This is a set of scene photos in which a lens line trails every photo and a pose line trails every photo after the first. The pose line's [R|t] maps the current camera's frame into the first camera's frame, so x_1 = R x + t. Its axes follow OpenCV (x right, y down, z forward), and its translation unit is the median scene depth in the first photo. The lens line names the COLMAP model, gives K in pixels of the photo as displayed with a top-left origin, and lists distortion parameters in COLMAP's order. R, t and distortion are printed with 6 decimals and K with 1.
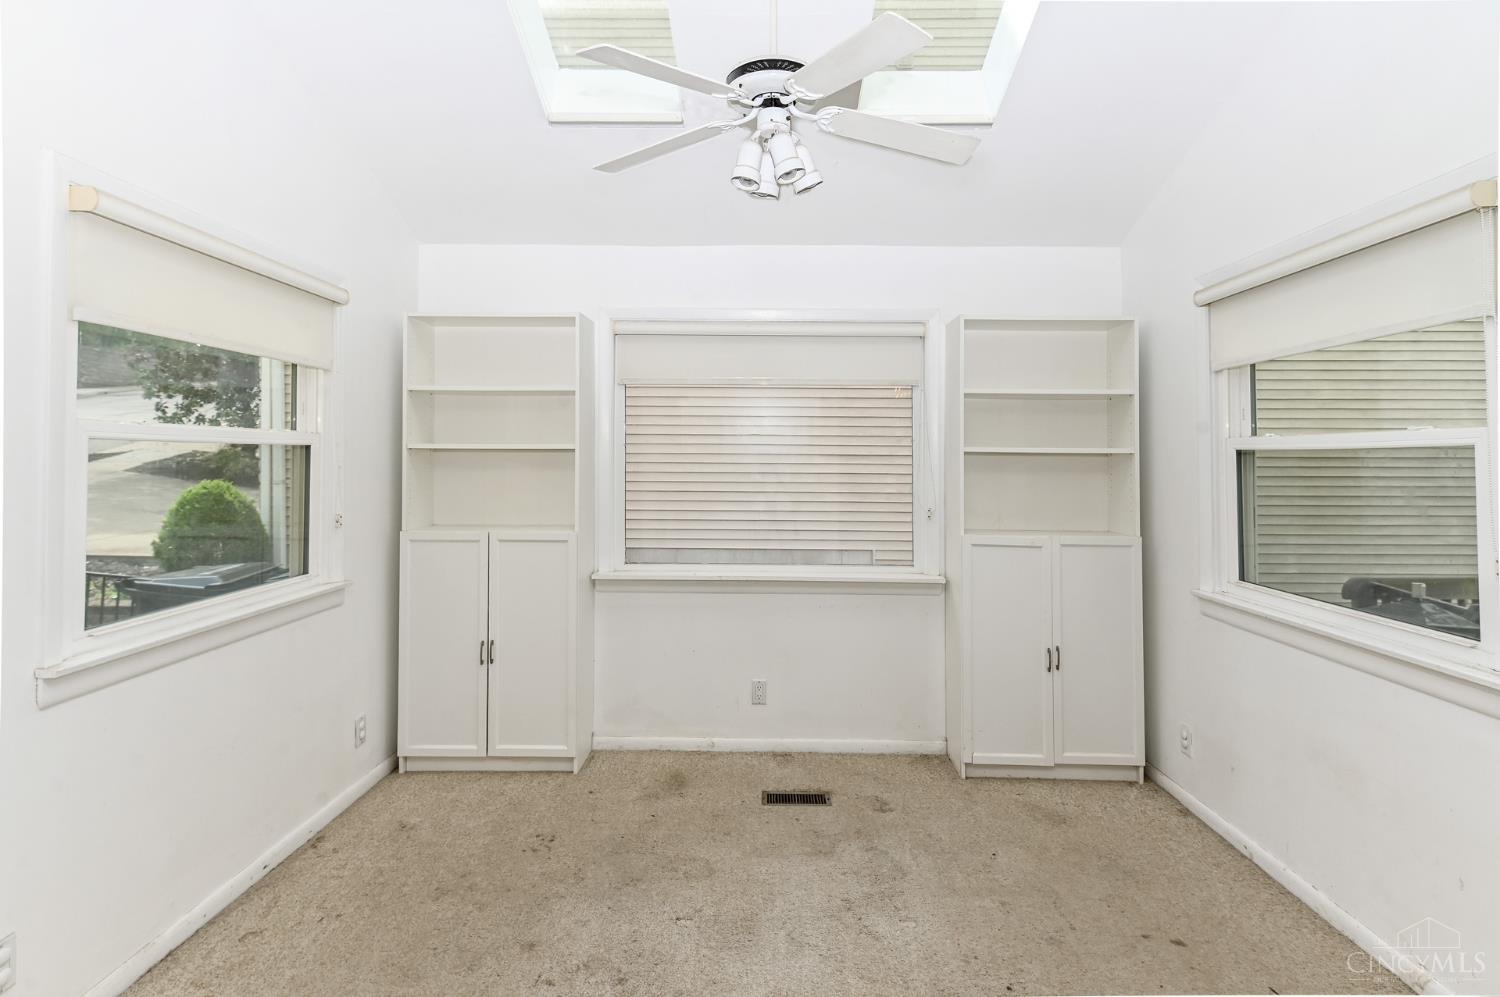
lens RADIAL K [[739.3, 0, 754.9], [0, 739.3, 459.3], [0, 0, 1]] dist [0.000401, -0.000621]
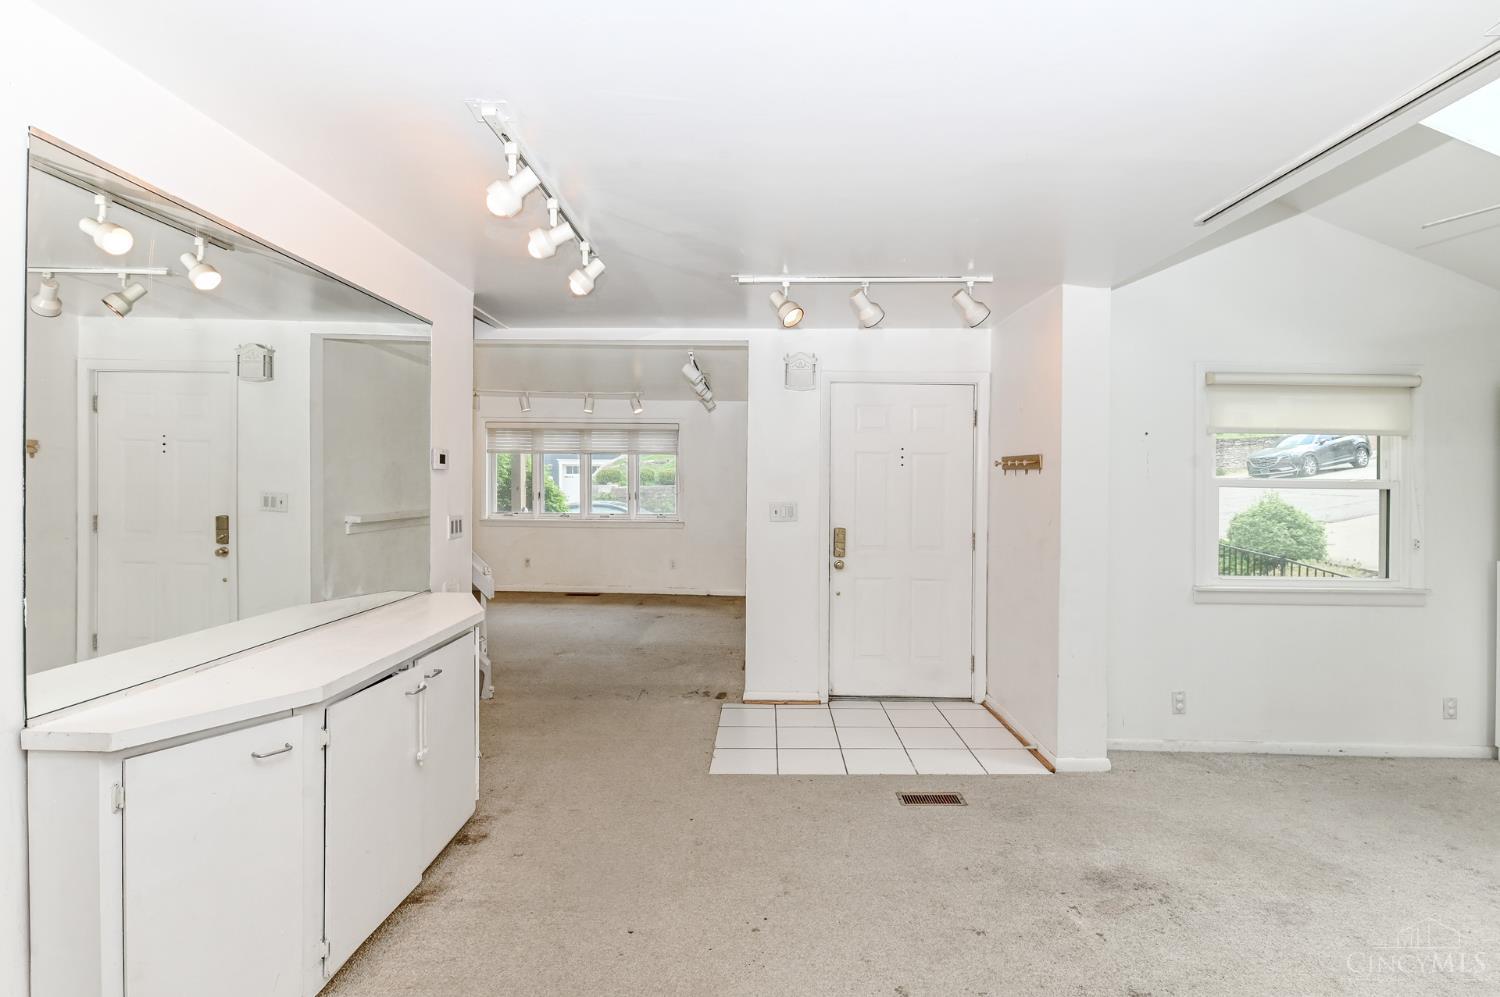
lens RADIAL K [[726.6, 0, 747.9], [0, 726.6, 486.9], [0, 0, 1]] dist [0.003913, -0.009536]
pose [[0.002613, -0.004578, -0.999986, 0.695801], [-0.014304, 0.999887, -0.004615, -0.000654], [0.999894, 0.014316, 0.002547, -0.232654]]
